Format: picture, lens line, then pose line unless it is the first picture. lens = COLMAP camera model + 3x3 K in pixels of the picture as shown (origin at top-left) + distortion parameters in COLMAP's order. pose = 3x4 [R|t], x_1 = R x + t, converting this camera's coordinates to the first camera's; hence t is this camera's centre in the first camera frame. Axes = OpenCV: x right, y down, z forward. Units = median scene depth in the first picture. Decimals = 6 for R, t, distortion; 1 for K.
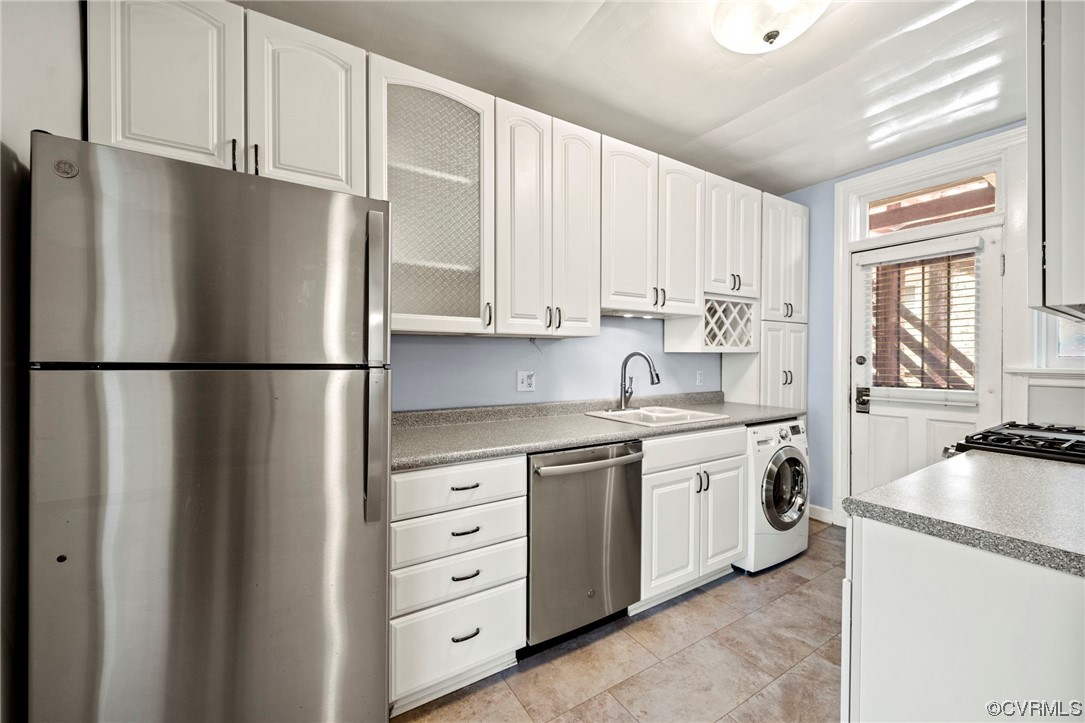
lens RADIAL K [[429.7, 0, 542.5], [0, 429.7, 361.5], [0, 0, 1]] dist [0.000906, 0.000052]
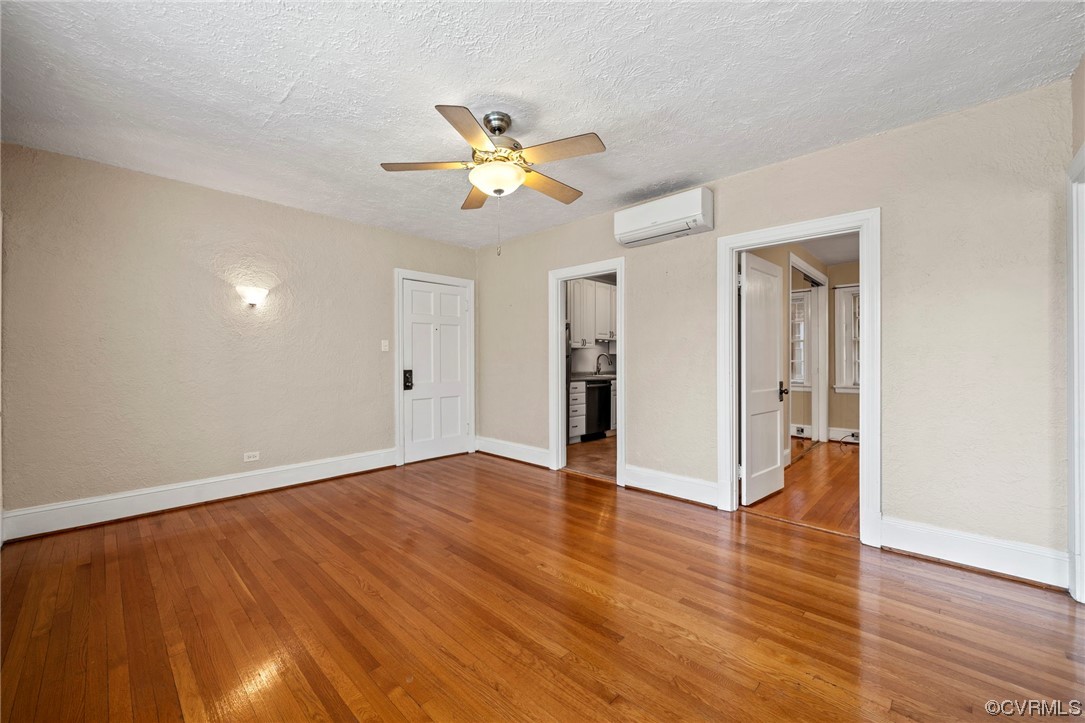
lens RADIAL K [[429.7, 0, 542.5], [0, 429.7, 361.5], [0, 0, 1]] dist [0.000906, 0.000052]
pose [[0.970418, 0.001230, 0.241427, -0.803631], [0.001416, 0.999941, -0.010787, 0.054363], [-0.241426, 0.010810, 0.970359, -1.549838]]
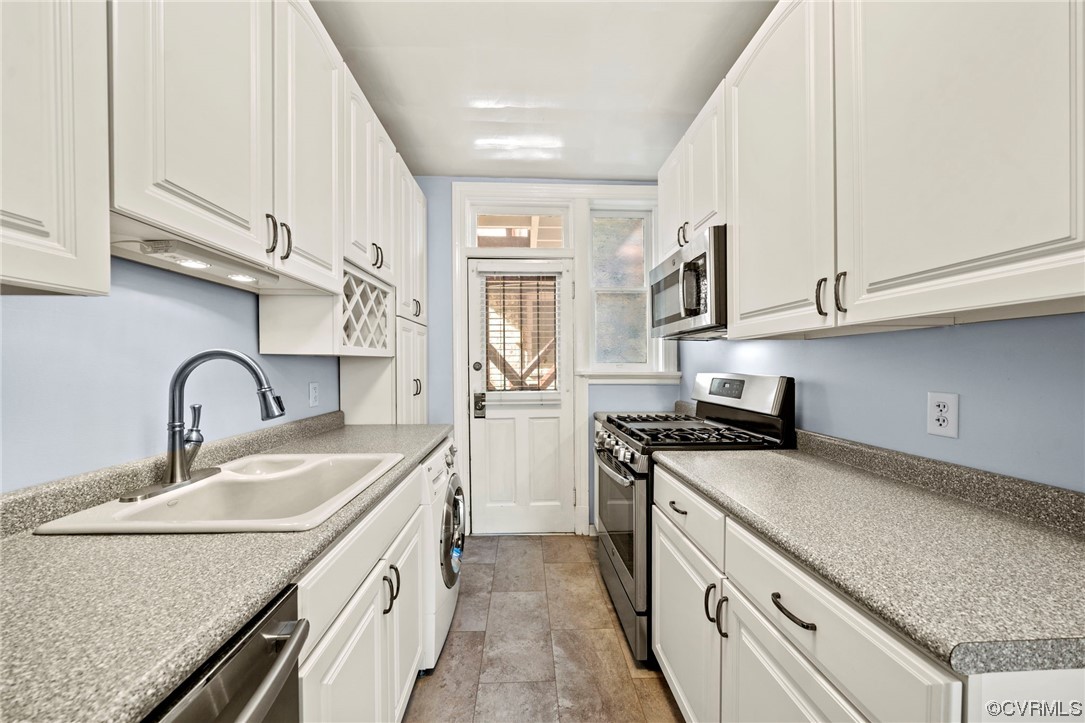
lens RADIAL K [[384.9, 0, 540.2], [0, 384.9, 371.5], [0, 0, 1]] dist [-0.000883, -0.000050]
pose [[0.501448, -0.017765, 0.865005, 0.037301], [0.010122, 0.999841, 0.014667, -0.002626], [-0.865128, 0.001401, 0.501548, 0.482523]]
